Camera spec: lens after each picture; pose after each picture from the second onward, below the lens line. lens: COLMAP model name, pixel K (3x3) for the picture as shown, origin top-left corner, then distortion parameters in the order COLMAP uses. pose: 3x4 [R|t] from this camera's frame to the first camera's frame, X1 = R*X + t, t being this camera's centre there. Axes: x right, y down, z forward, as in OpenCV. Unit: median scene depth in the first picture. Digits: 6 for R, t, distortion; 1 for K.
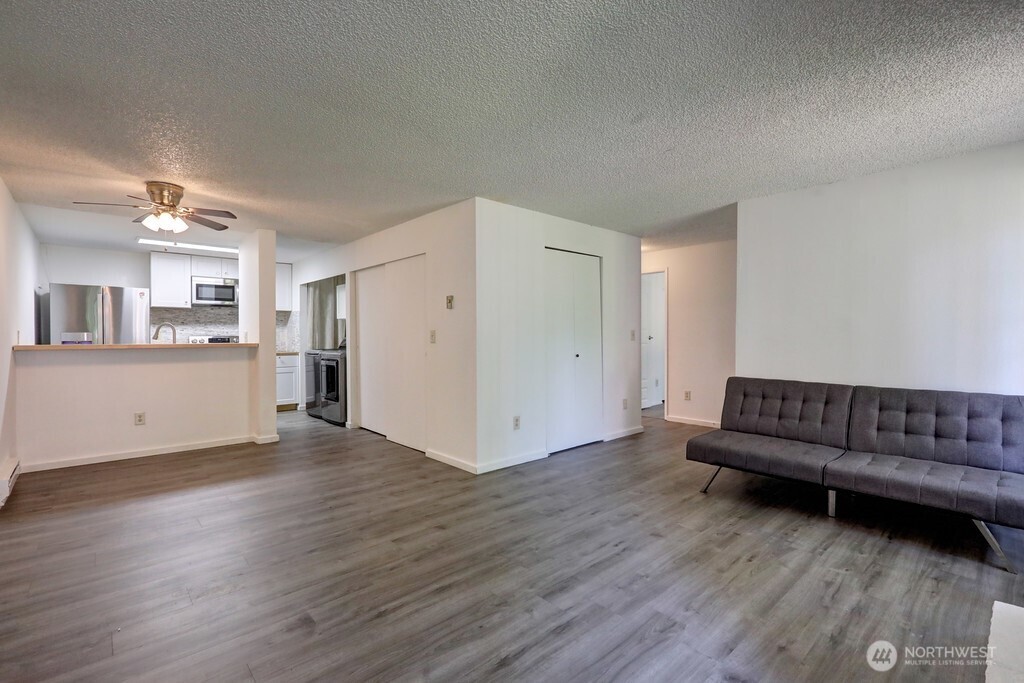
lens RADIAL K [[465.9, 0, 512.0], [0, 465.9, 341.5], [0, 0, 1]] dist [-0.003422, -0.000678]
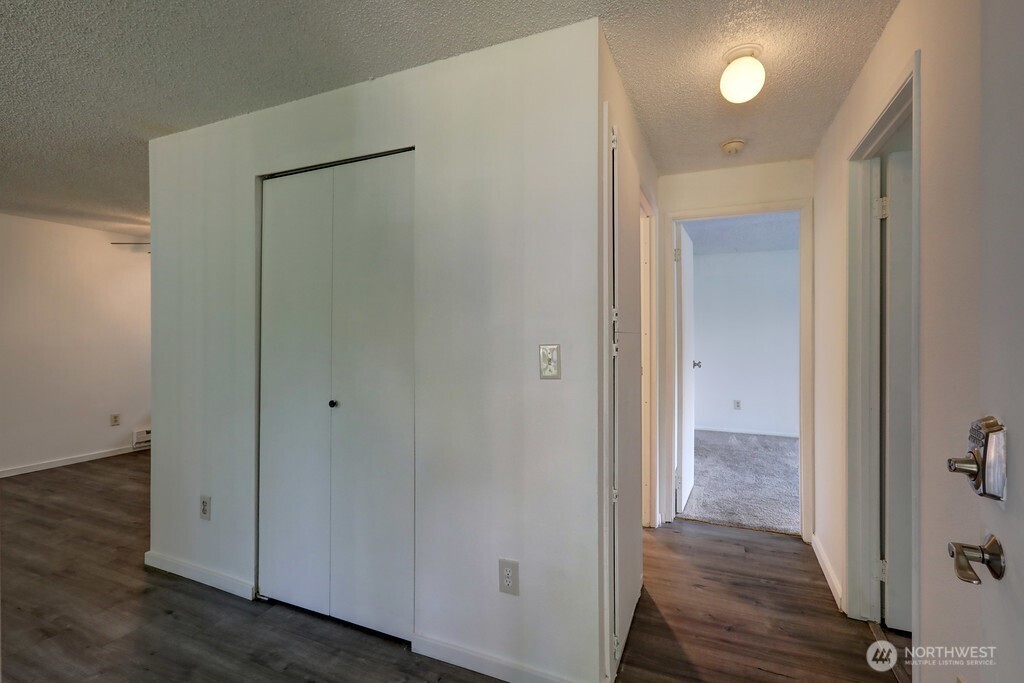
lens RADIAL K [[461.0, 0, 512.0], [0, 461.0, 341.5], [0, 0, 1]] dist [-0.000063, 0.000116]
pose [[0.423616, 0.013919, -0.905735, 0.936813], [-0.009111, 0.999897, 0.011105, -0.052266], [0.905796, 0.003548, 0.423699, 1.526979]]
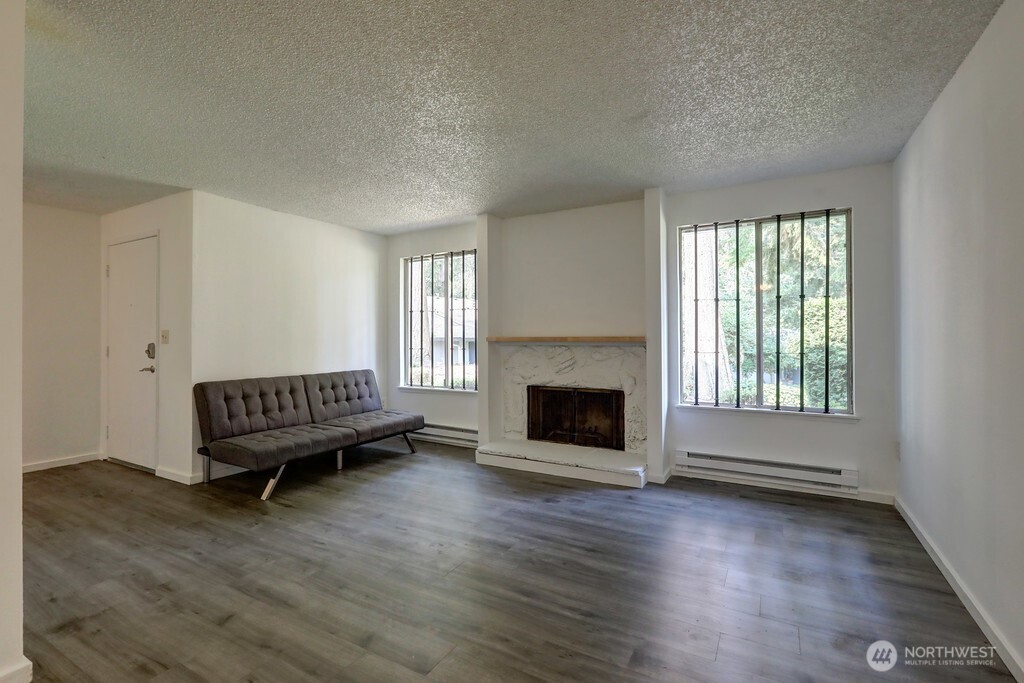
lens RADIAL K [[465.9, 0, 512.0], [0, 465.9, 341.5], [0, 0, 1]] dist [-0.003422, -0.000678]
pose [[-0.321357, -0.003596, 0.946951, -0.746290], [0.013771, 0.999869, 0.008471, -0.003228], [-0.946858, 0.015763, -0.321265, 0.937519]]
